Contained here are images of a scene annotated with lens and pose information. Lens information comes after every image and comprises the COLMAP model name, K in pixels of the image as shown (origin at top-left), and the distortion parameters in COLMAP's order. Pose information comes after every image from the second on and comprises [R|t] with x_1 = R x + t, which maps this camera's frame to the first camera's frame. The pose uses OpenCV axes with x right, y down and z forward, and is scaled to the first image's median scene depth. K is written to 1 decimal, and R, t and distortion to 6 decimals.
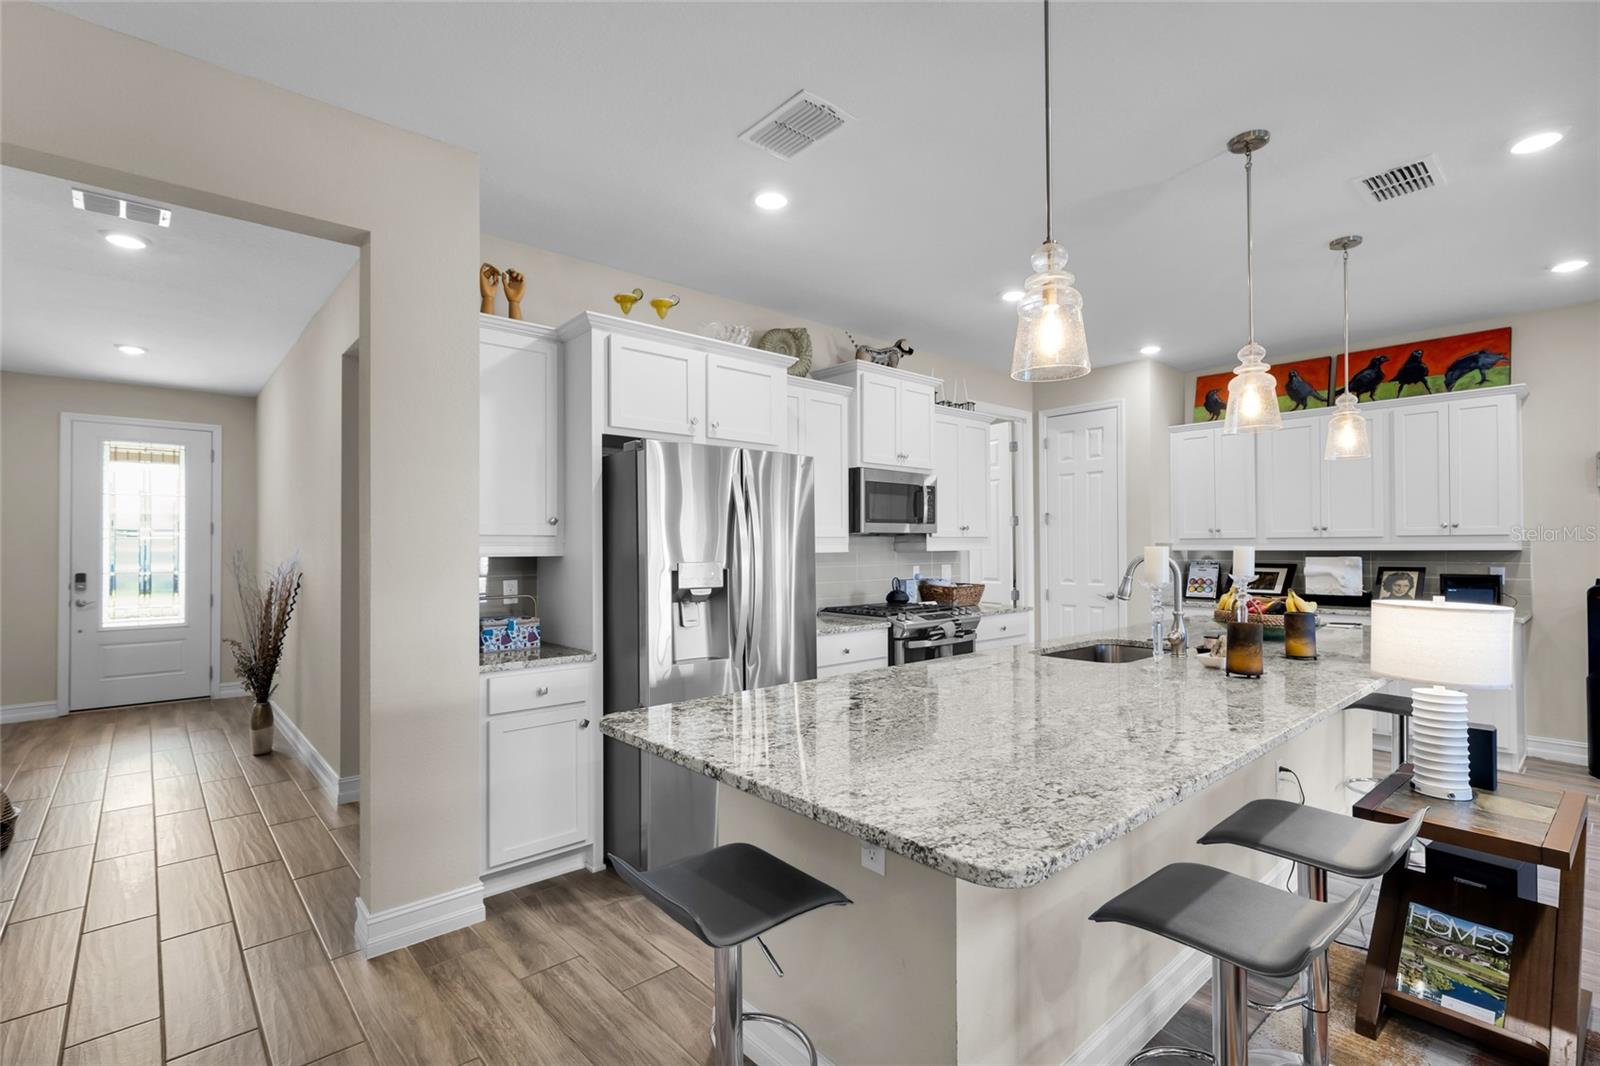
lens RADIAL K [[728.3, 0, 793.2], [0, 728.3, 546.3], [0, 0, 1]] dist [-0.000447, -0.000116]
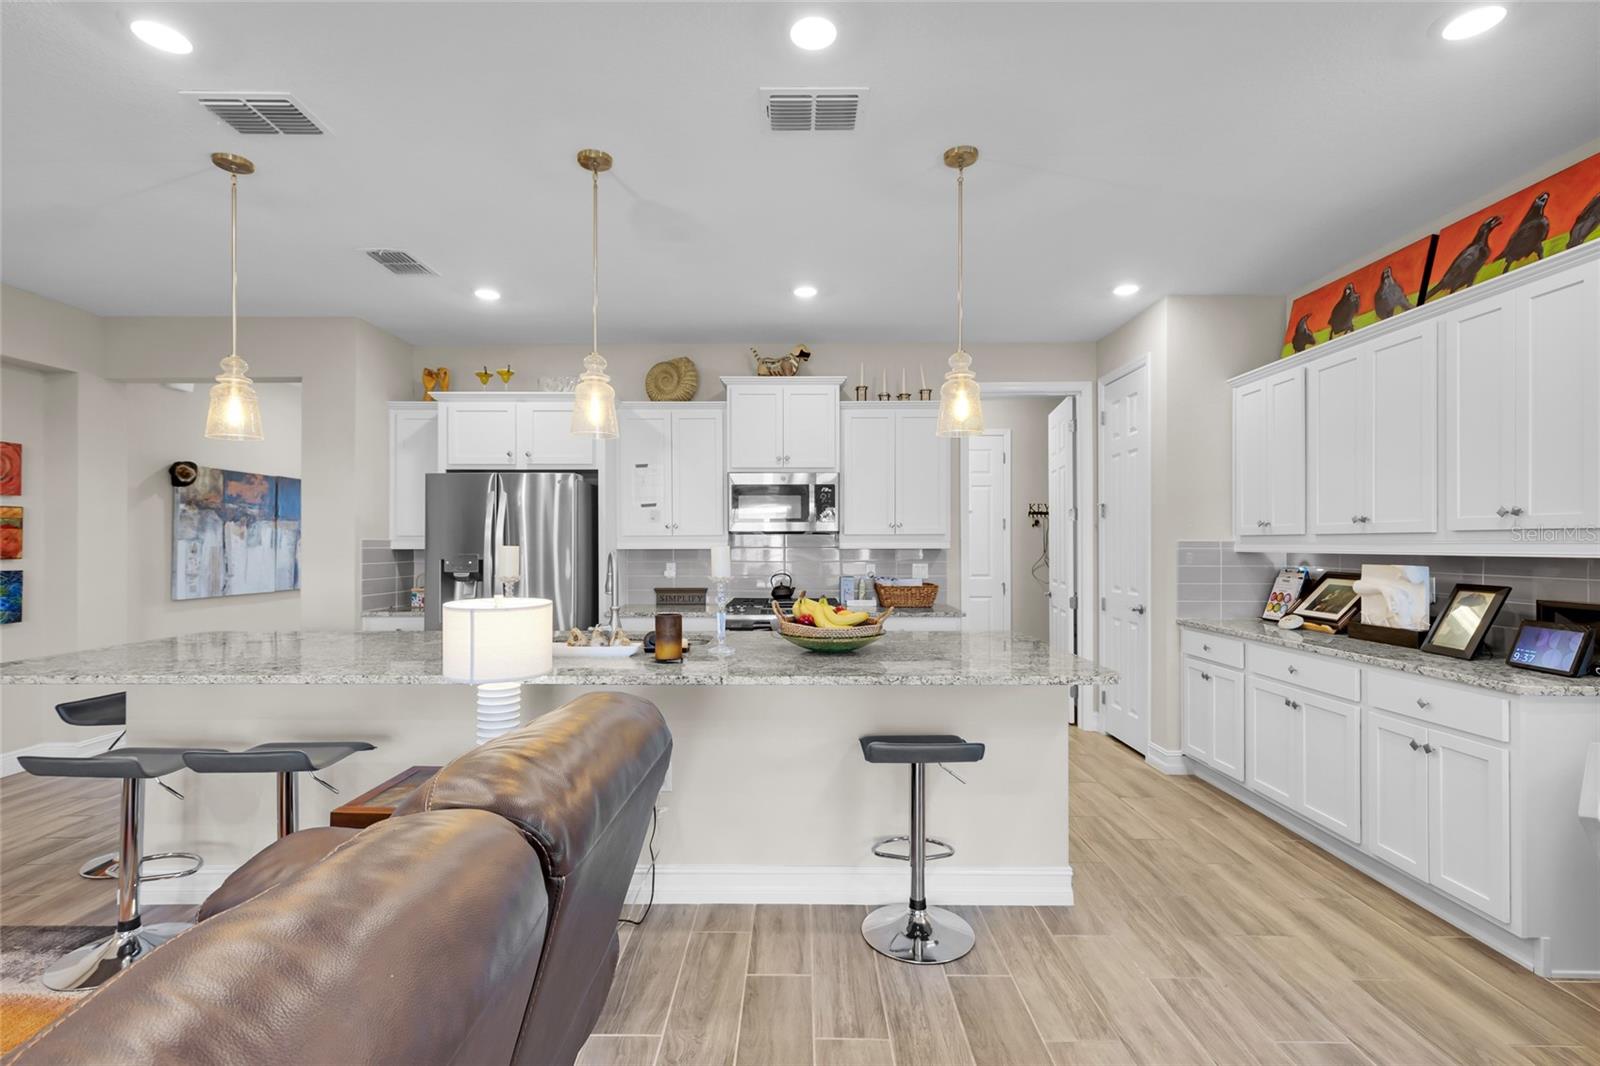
lens RADIAL K [[728.3, 0, 793.2], [0, 728.3, 546.3], [0, 0, 1]] dist [-0.000447, -0.000116]
pose [[0.743612, 0.007103, -0.668573, 0.805868], [-0.002787, 0.999968, 0.007525, -0.004570], [0.668605, -0.003732, 0.743608, 0.207952]]
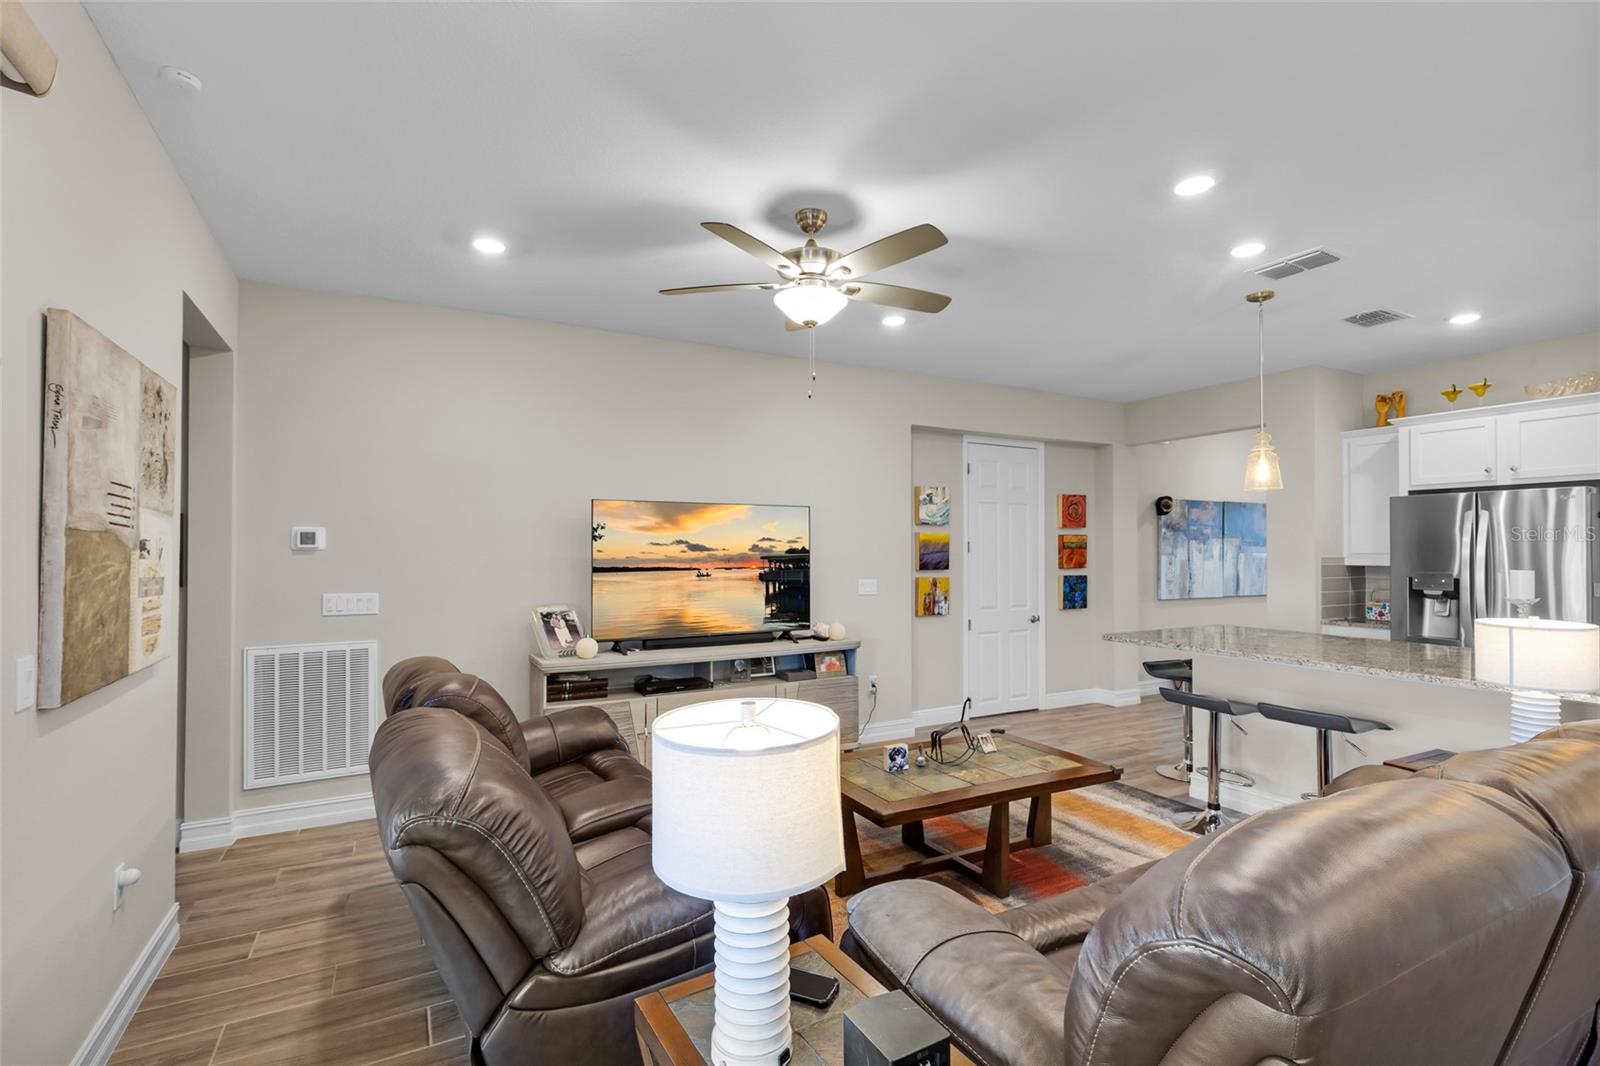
lens RADIAL K [[734.3, 0, 792.6], [0, 734.3, 538.6], [0, 0, 1]] dist [0.000243, 0.000212]
pose [[-0.234389, -0.010245, -0.972089, 1.002785], [0.000644, 0.999943, -0.010694, -0.020591], [0.972143, -0.003132, -0.234369, 0.030831]]
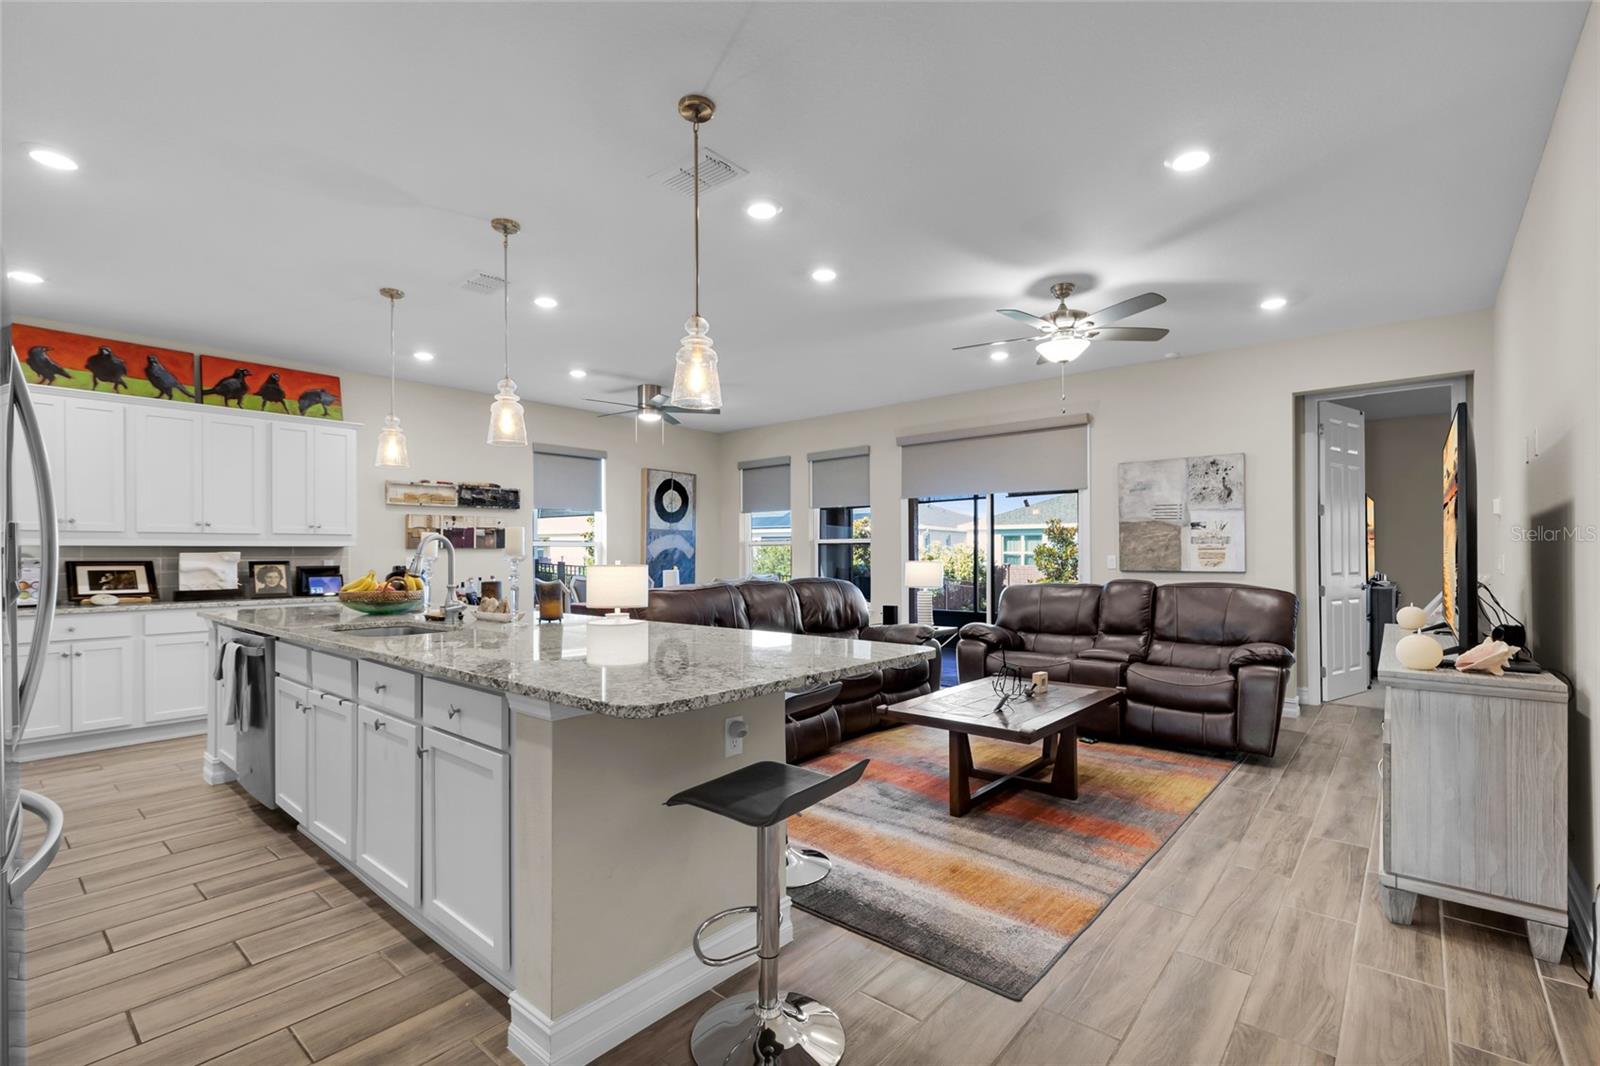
lens RADIAL K [[719.6, 0, 796.4], [0, 719.6, 546.9], [0, 0, 1]] dist [0.002209, 0.000367]
pose [[-0.136705, 0.017190, 0.990463, -0.385319], [0.005724, 0.999846, -0.016562, 0.029416], [-0.990595, 0.003406, -0.136782, 0.336117]]
